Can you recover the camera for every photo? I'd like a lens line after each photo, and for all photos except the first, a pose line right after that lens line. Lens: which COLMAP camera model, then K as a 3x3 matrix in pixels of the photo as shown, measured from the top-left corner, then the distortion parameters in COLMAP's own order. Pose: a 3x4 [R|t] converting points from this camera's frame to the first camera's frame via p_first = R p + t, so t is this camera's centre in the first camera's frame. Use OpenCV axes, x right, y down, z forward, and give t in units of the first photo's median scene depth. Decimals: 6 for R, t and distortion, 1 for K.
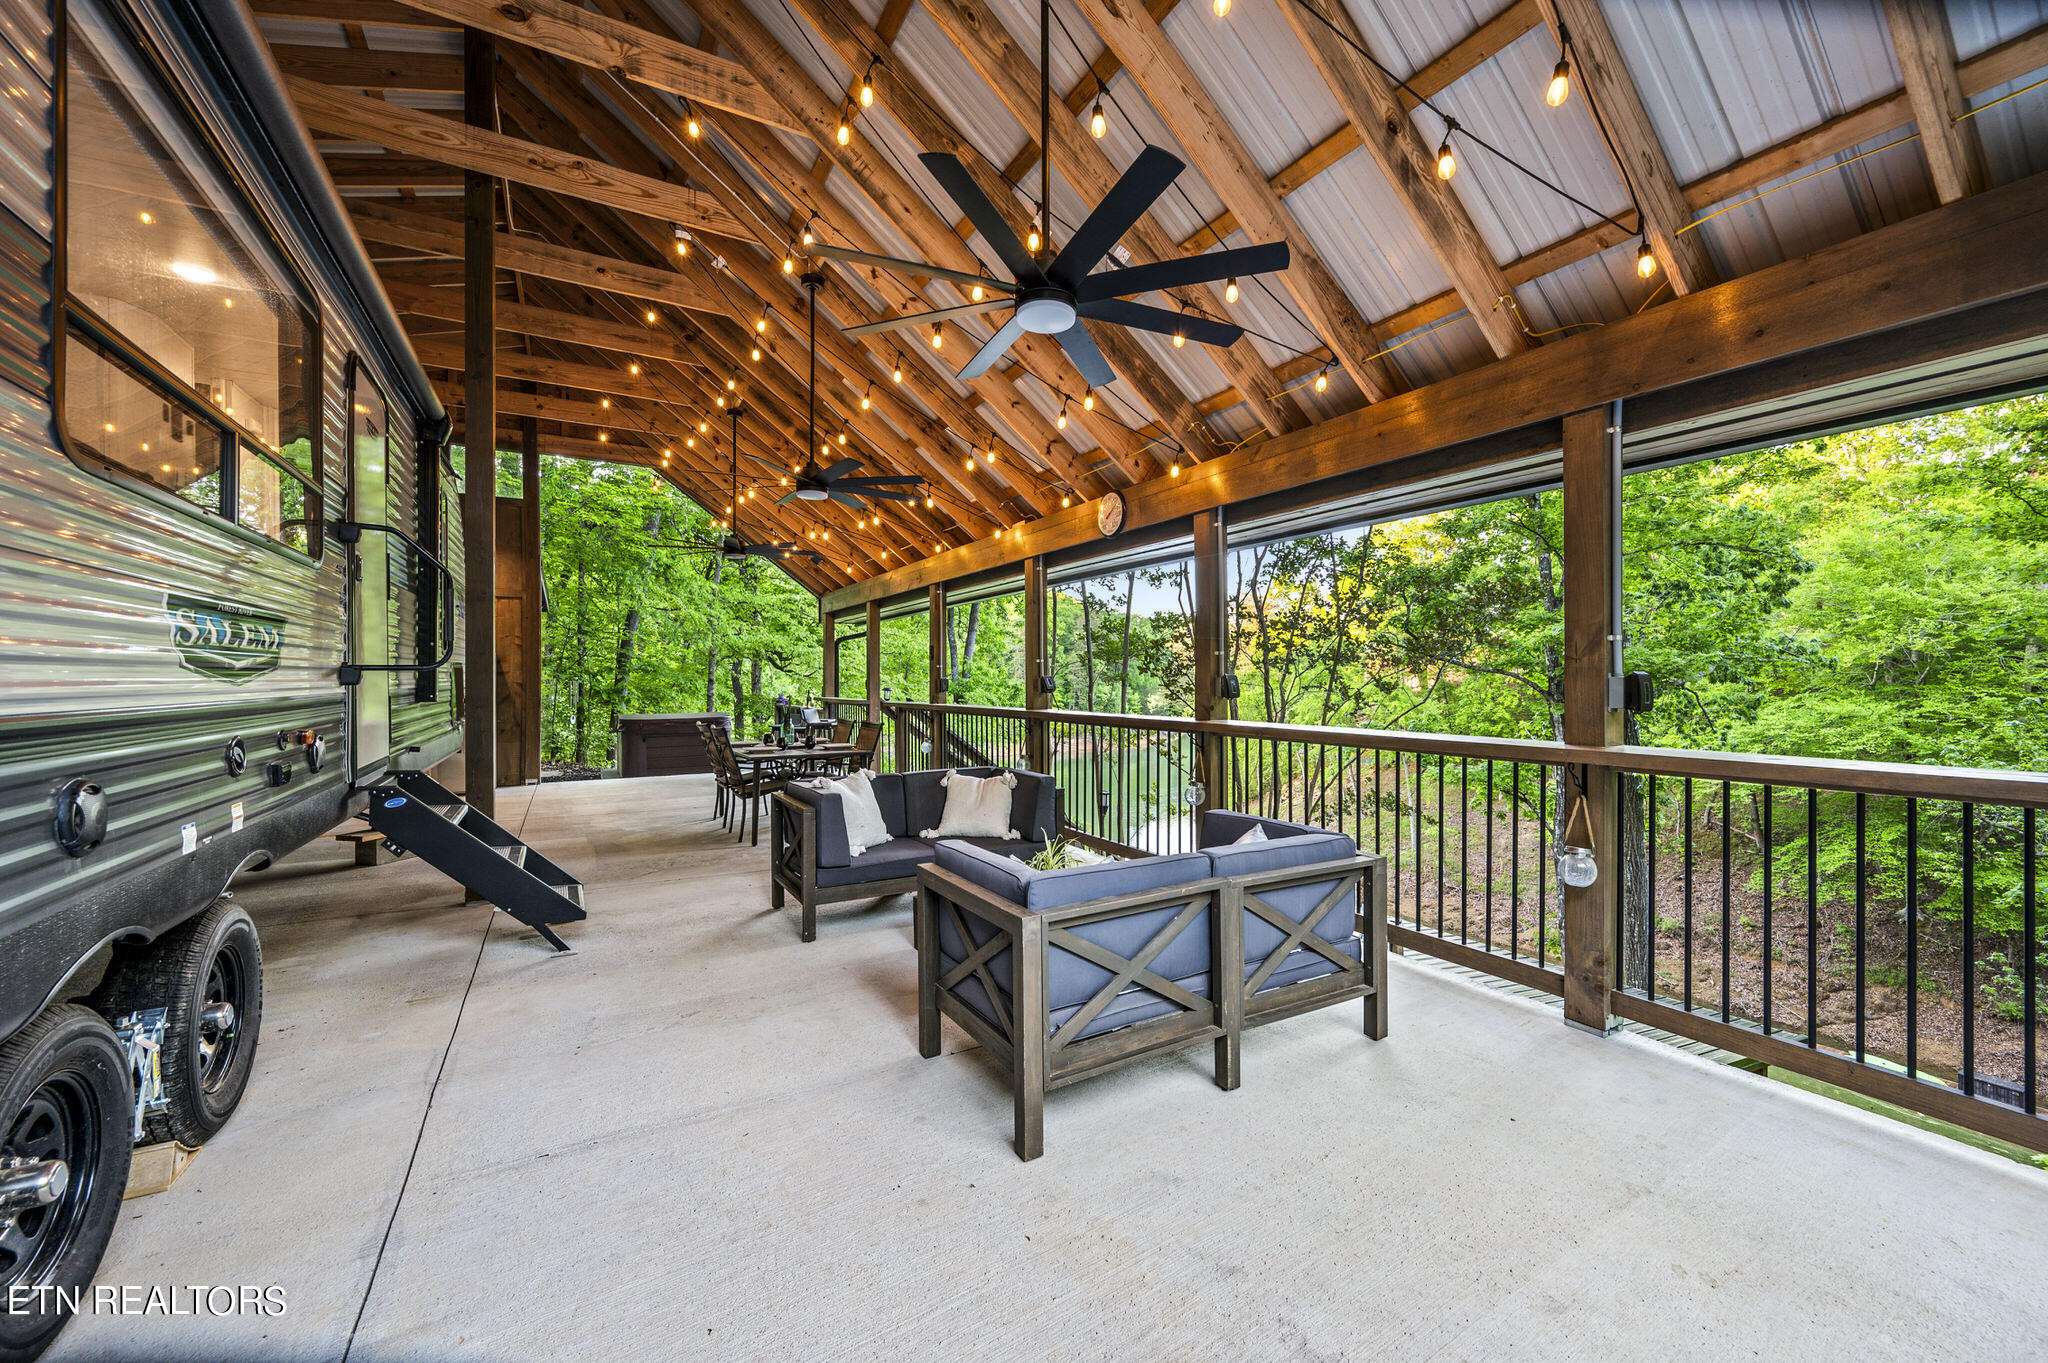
lens RADIAL K [[823.5, 0, 1021.0], [0, 823.5, 671.7], [0, 0, 1]] dist [-0.001617, 0.000363]
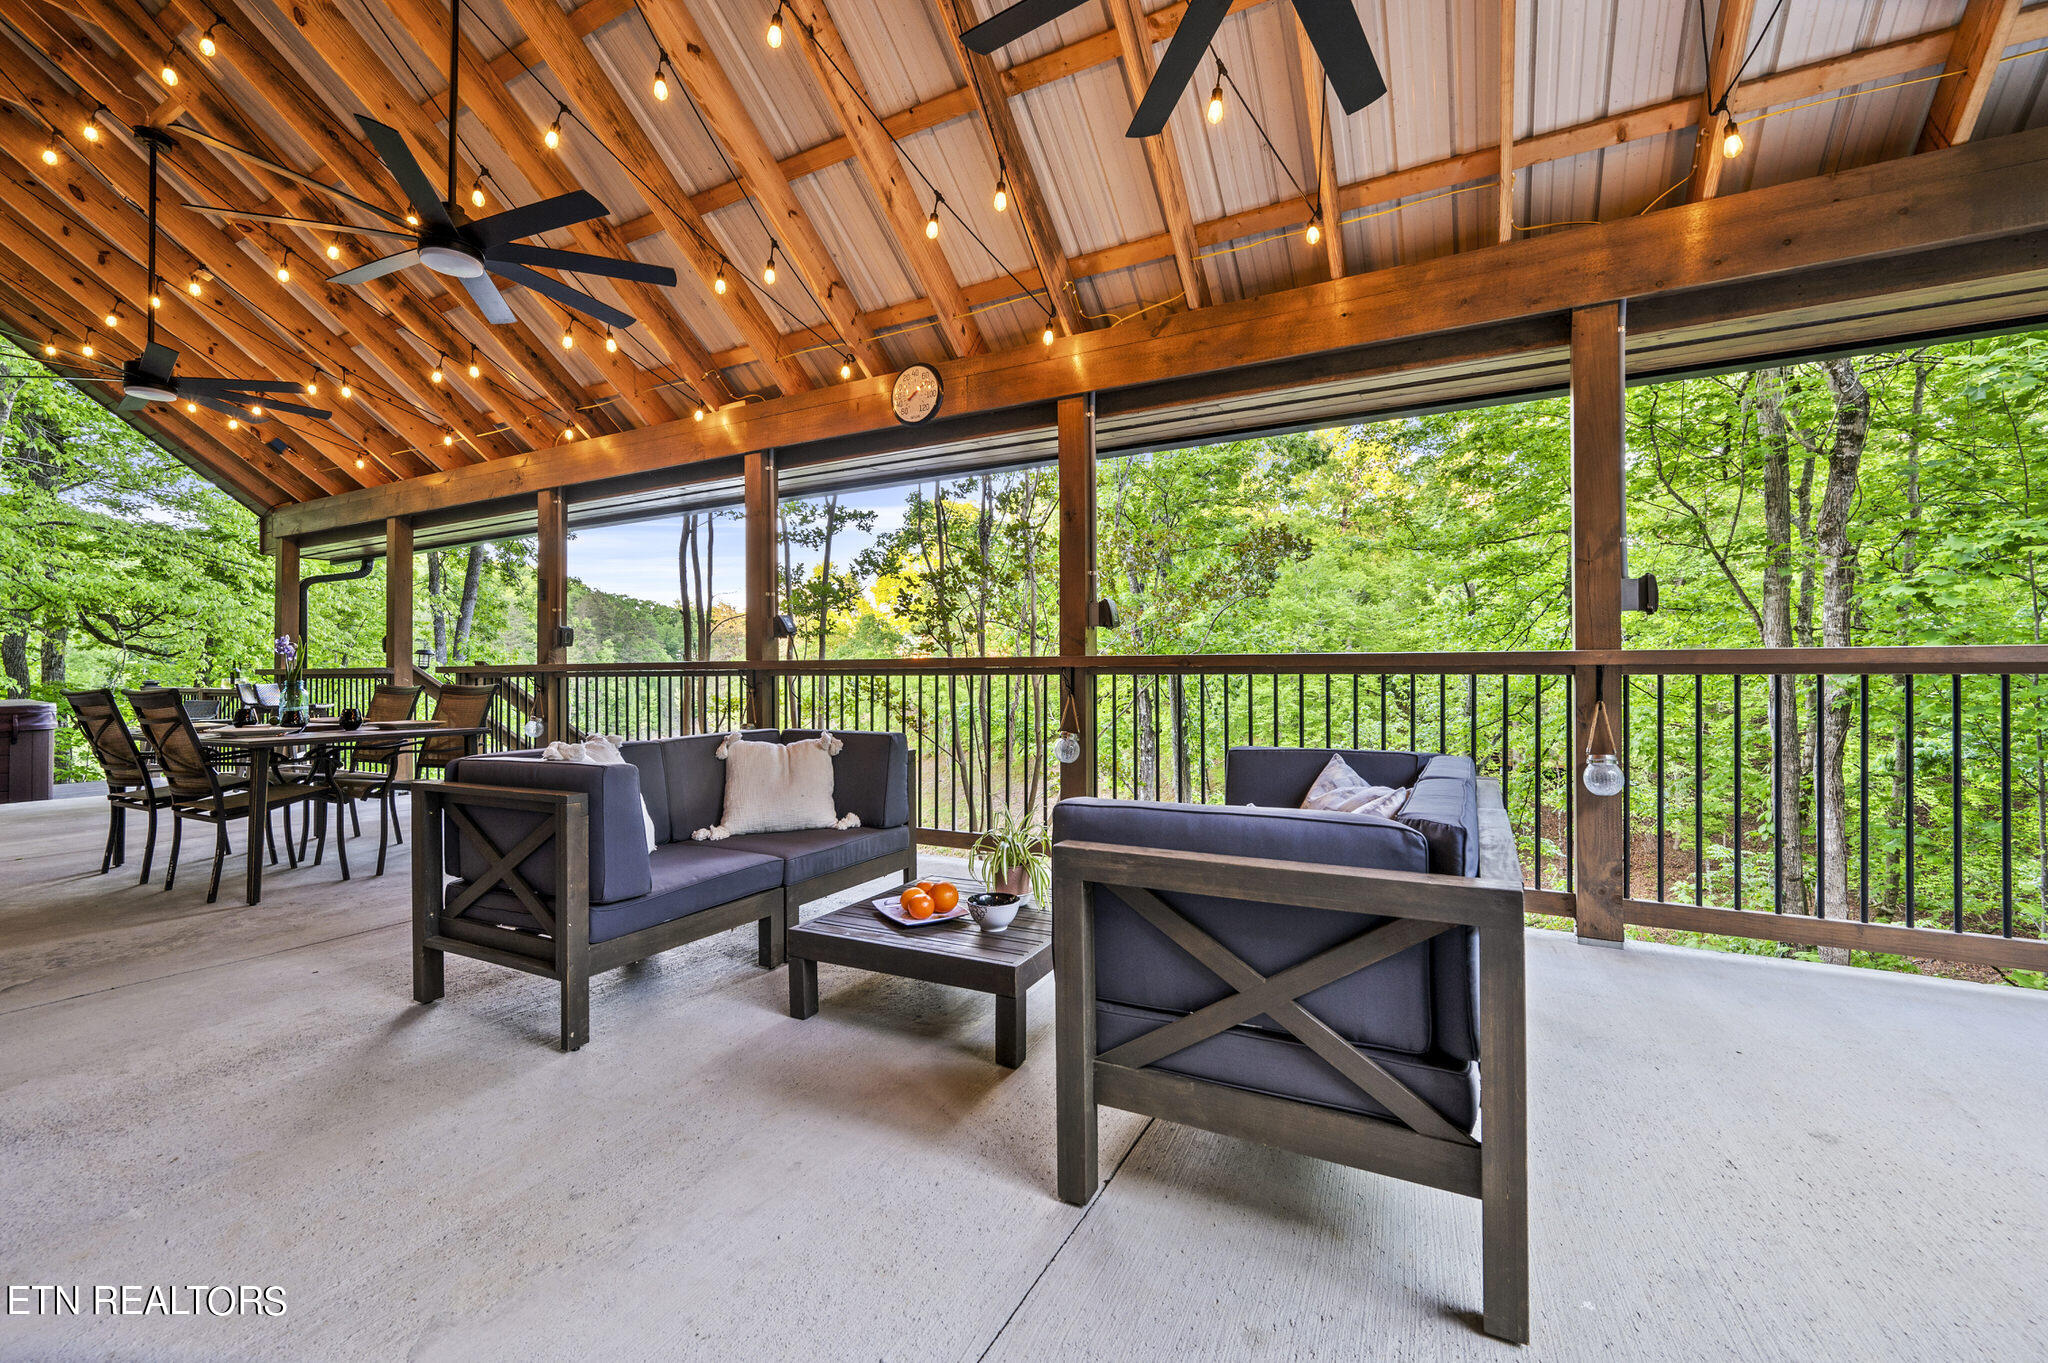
lens RADIAL K [[823.5, 0, 934.1], [0, 823.5, 680.4], [0, 0, 1]] dist [-0.001617, 0.000363]
pose [[0.840859, 0.006775, 0.541211, -0.314731], [-0.003454, 0.999968, -0.007151, 0.085528], [-0.541242, 0.004144, 0.840856, 0.388477]]
